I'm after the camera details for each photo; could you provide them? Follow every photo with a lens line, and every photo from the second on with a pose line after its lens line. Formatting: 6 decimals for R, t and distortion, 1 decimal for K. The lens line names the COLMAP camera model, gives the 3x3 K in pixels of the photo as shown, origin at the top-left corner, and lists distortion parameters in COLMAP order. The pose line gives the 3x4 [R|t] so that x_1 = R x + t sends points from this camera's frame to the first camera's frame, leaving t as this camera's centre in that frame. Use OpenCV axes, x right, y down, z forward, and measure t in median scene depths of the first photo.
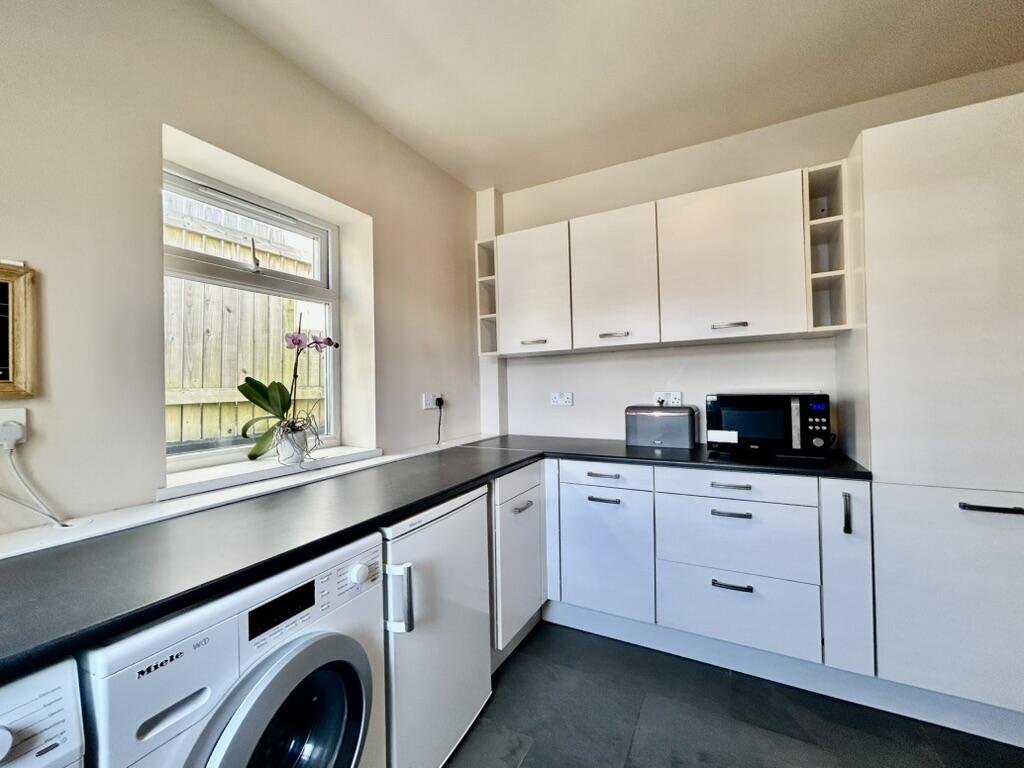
lens RADIAL K [[415.0, 0, 511.1], [0, 415.0, 380.8], [0, 0, 1]] dist [-0.005380, 0.000033]
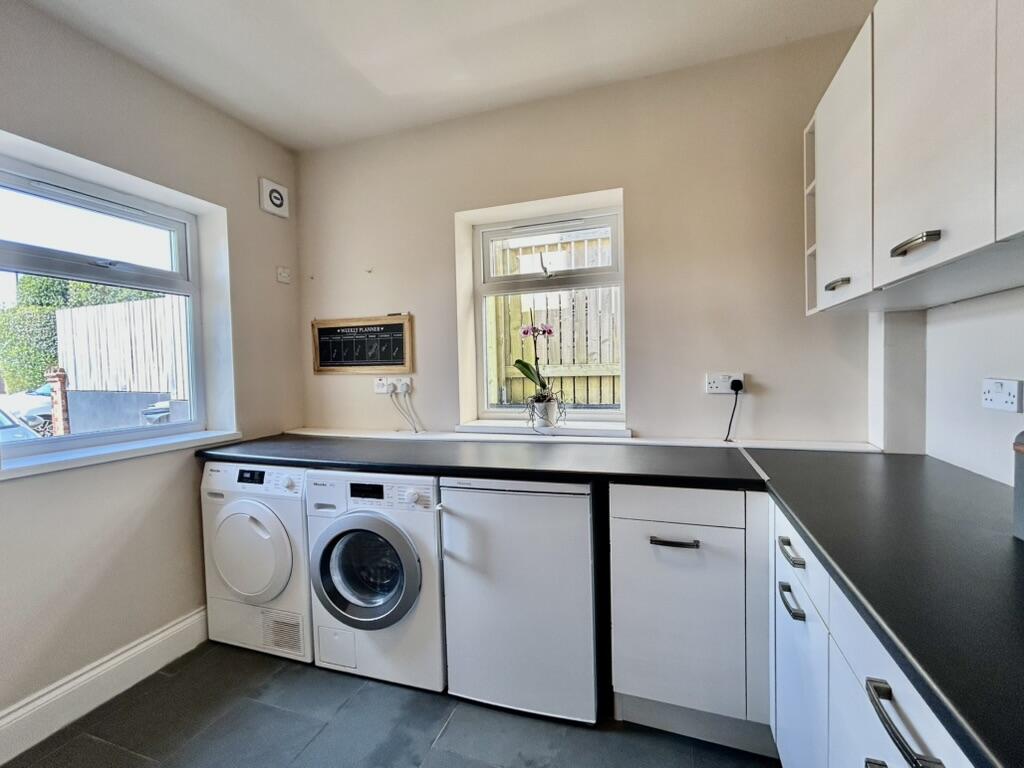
lens RADIAL K [[426.5, 0, 512.0], [0, 426.5, 384.0], [0, 0, 1]] dist [-0.001320, 0.000102]
pose [[0.194417, 0.054506, -0.979403, 0.756476], [0.027881, 0.997745, 0.061061, -0.014662], [0.980523, -0.039178, 0.192459, 0.685106]]
